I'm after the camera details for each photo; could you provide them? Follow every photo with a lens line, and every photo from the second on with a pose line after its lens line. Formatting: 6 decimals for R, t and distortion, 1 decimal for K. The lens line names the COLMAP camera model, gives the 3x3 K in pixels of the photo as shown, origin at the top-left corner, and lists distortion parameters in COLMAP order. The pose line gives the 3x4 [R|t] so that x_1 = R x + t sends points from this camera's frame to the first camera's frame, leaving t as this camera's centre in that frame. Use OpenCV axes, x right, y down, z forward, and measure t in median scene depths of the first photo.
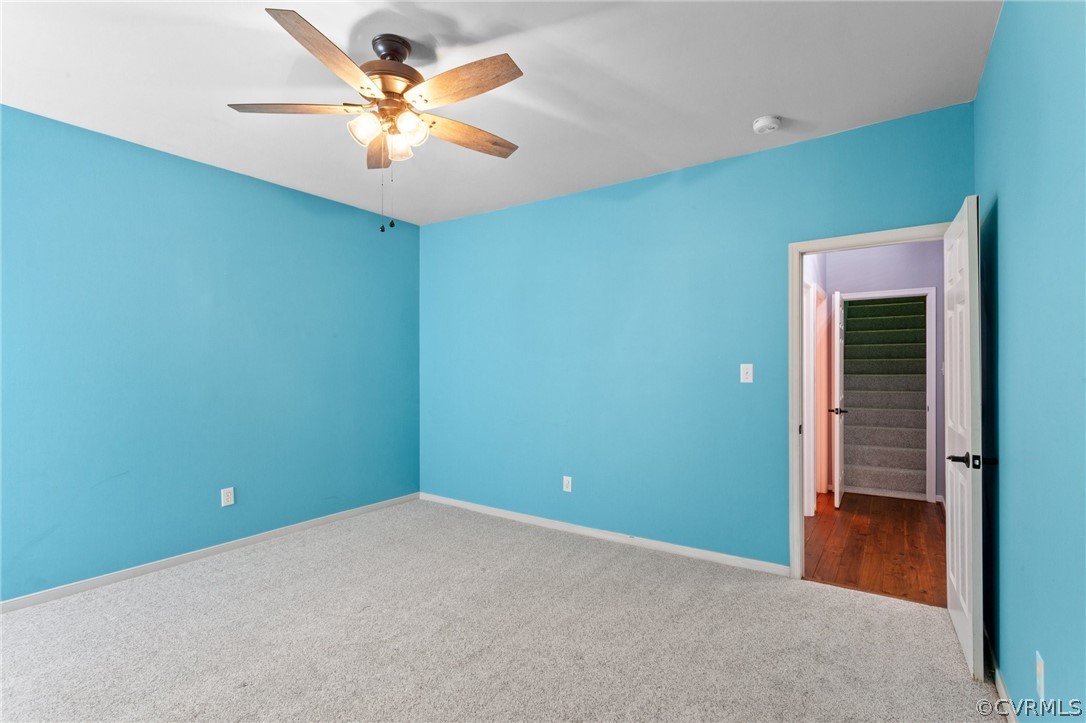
lens RADIAL K [[517.9, 0, 543.0], [0, 517.9, 361.5], [0, 0, 1]] dist [0.000886, 0.000208]
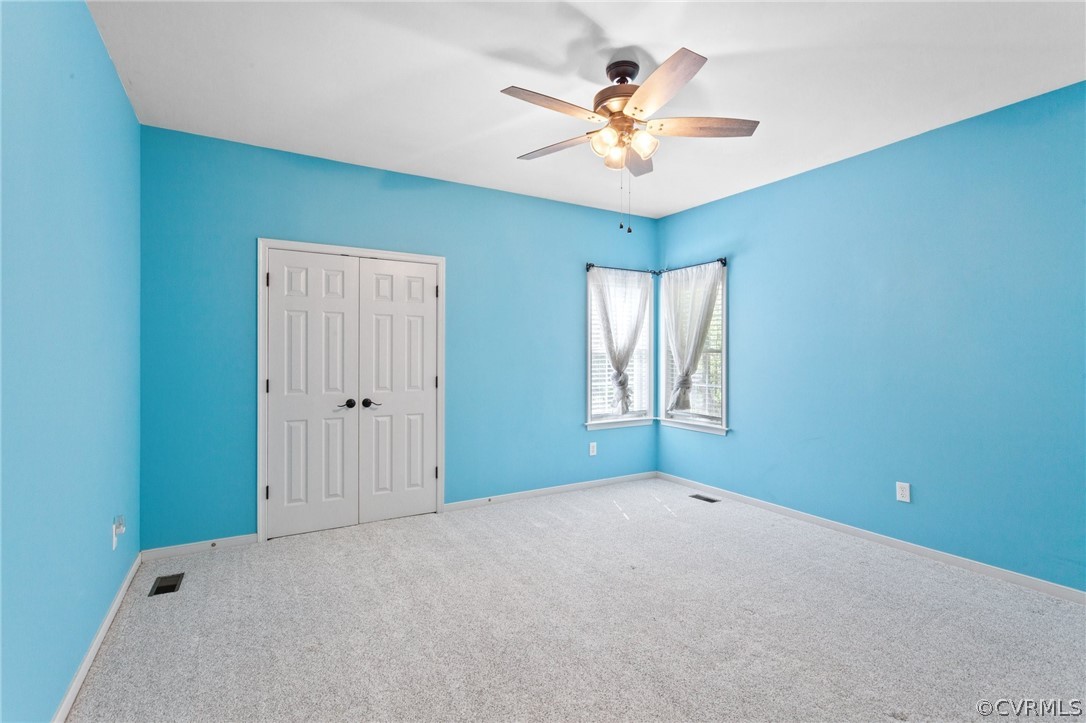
lens RADIAL K [[517.9, 0, 543.0], [0, 517.9, 361.5], [0, 0, 1]] dist [0.000886, 0.000208]
pose [[-0.422491, 0.020653, -0.906132, 0.600771], [0.011705, 0.999781, 0.017330, 0.004184], [0.906292, -0.003284, -0.422640, 0.970168]]
